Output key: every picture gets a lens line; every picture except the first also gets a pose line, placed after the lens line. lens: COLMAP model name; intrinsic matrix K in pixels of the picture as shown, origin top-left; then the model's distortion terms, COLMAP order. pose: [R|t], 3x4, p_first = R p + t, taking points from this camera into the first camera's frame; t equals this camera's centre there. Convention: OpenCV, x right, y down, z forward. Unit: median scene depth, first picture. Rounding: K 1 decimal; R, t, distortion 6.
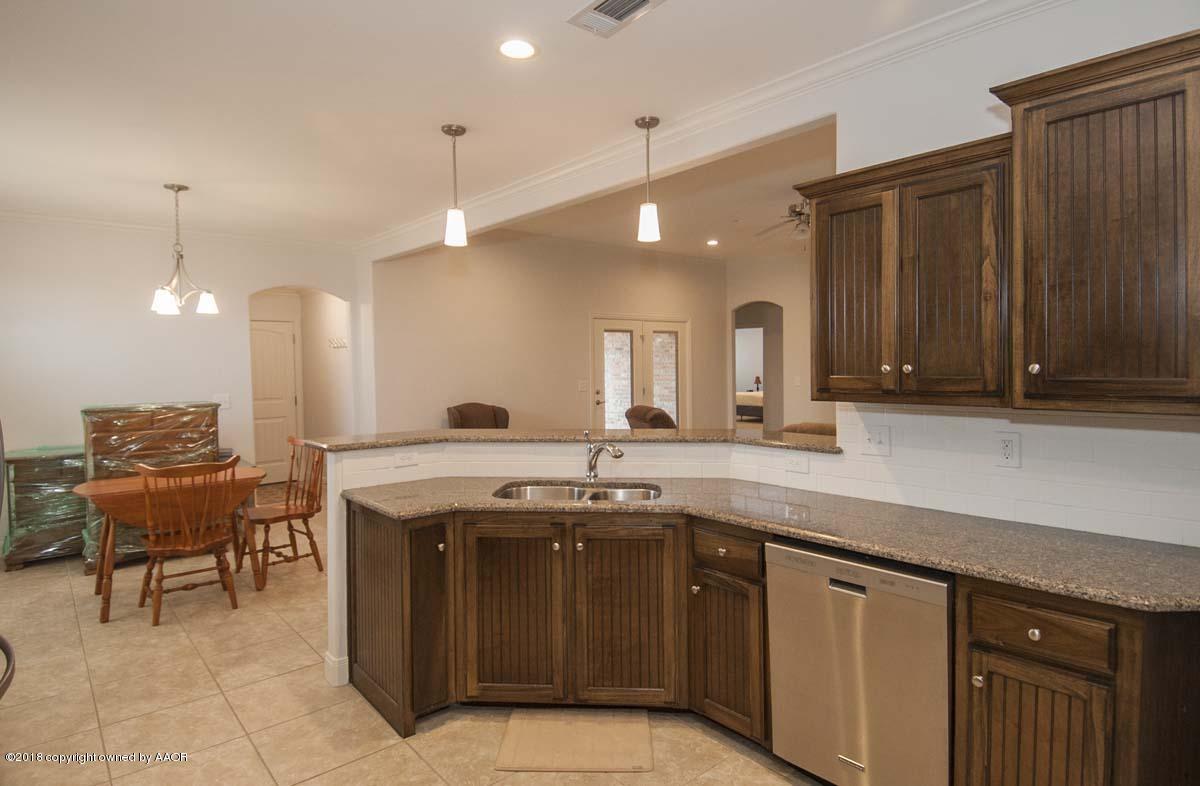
lens RADIAL K [[642.6, 0, 600.7], [0, 642.6, 384.8], [0, 0, 1]] dist [0.043016, -0.049300]
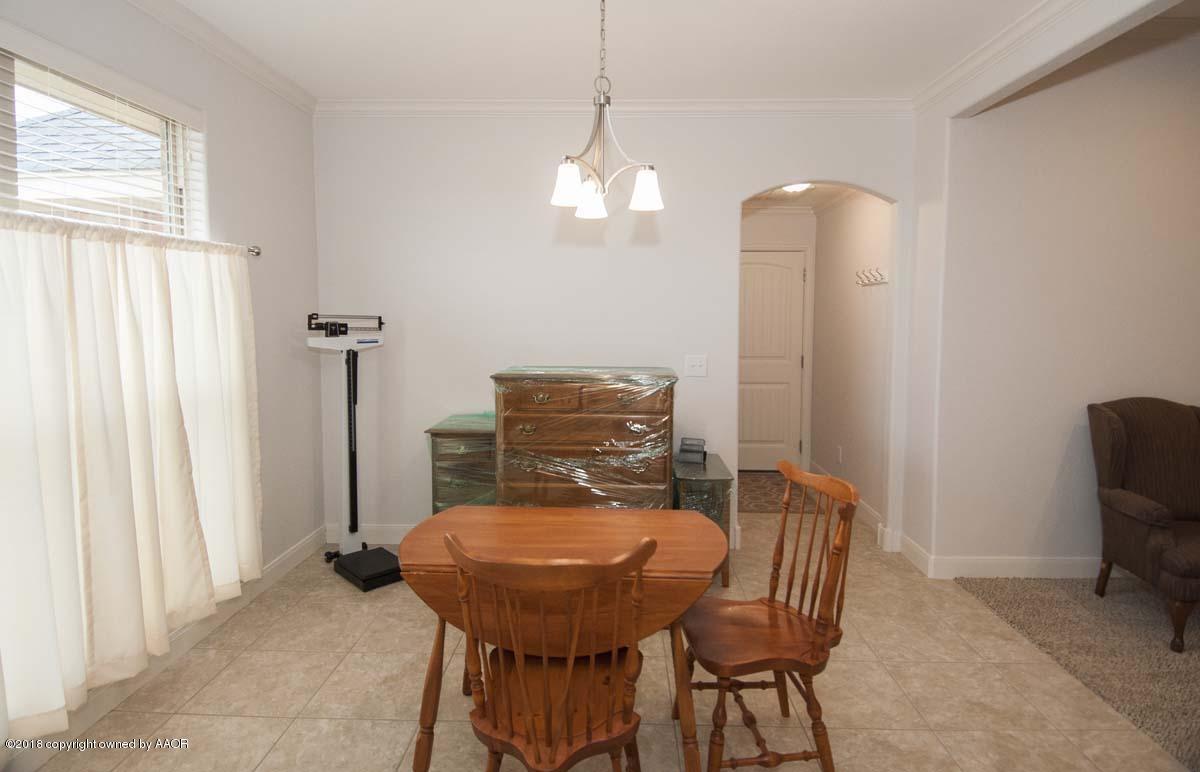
lens RADIAL K [[646.0, 0, 608.8], [0, 646.0, 373.6], [0, 0, 1]] dist [0.049805, -0.054436]
pose [[0.742487, 0.077713, -0.665337, -0.244067], [-0.034667, 0.996375, 0.077692, -0.019287], [0.668962, -0.034620, 0.742490, 0.518805]]
